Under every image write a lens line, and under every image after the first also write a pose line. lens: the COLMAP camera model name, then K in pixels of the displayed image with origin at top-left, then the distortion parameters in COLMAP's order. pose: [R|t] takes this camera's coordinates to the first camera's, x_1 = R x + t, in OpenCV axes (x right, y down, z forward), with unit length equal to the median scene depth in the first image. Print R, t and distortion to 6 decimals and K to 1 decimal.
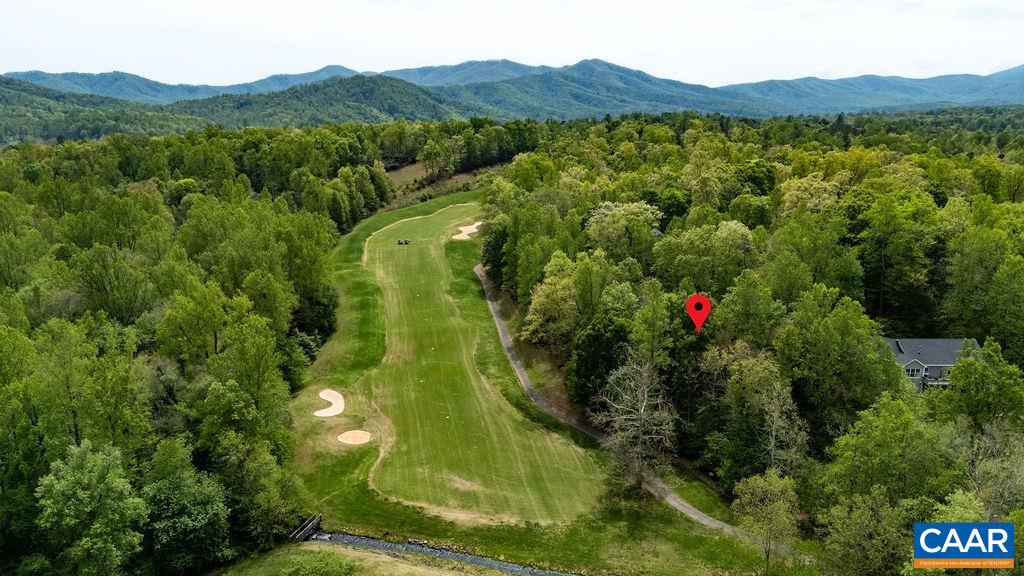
lens RADIAL K [[748.7, 0, 513.9], [0, 748.7, 289.3], [0, 0, 1]] dist [0.075384, -0.065782]
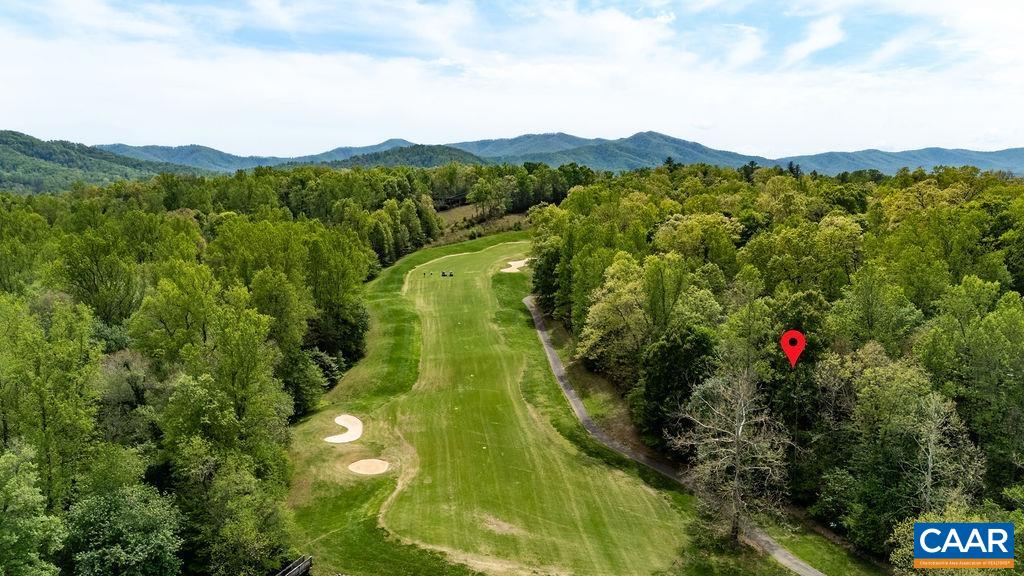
lens RADIAL K [[748.7, 0, 514.8], [0, 748.7, 289.9], [0, 0, 1]] dist [0.075384, -0.065782]
pose [[0.997446, 0.013682, -0.070097, -0.000805], [-0.020083, 0.995607, -0.091449, 0.062886], [0.068538, 0.092624, 0.993340, 0.151797]]
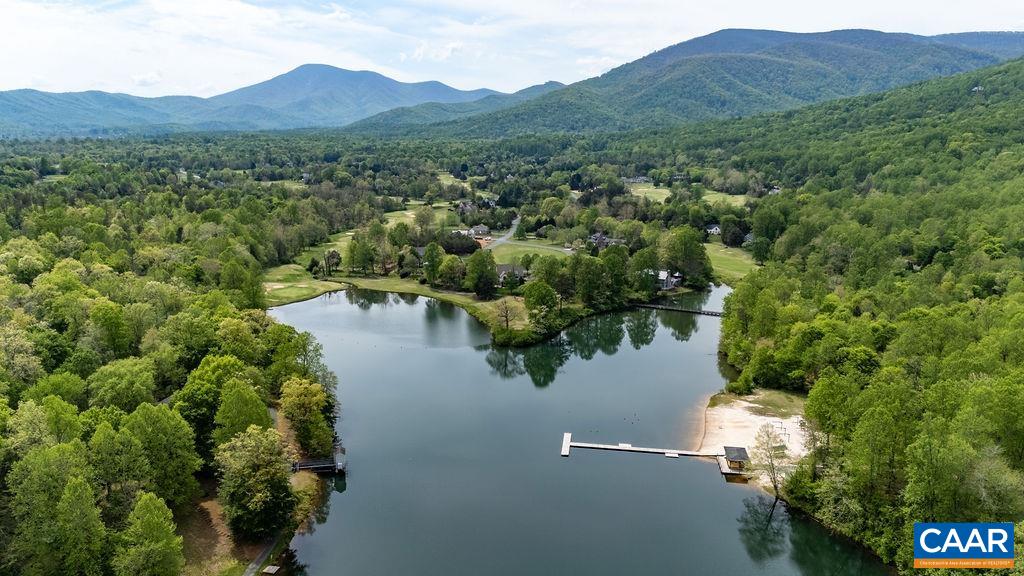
lens RADIAL K [[748.7, 0, 514.3], [0, 748.7, 284.7], [0, 0, 1]] dist [0.075384, -0.065782]
pose [[0.615323, -0.147801, 0.774294, 0.240906], [0.165270, 0.984622, 0.056611, -0.201333], [-0.770755, 0.093134, 0.630288, -0.035718]]
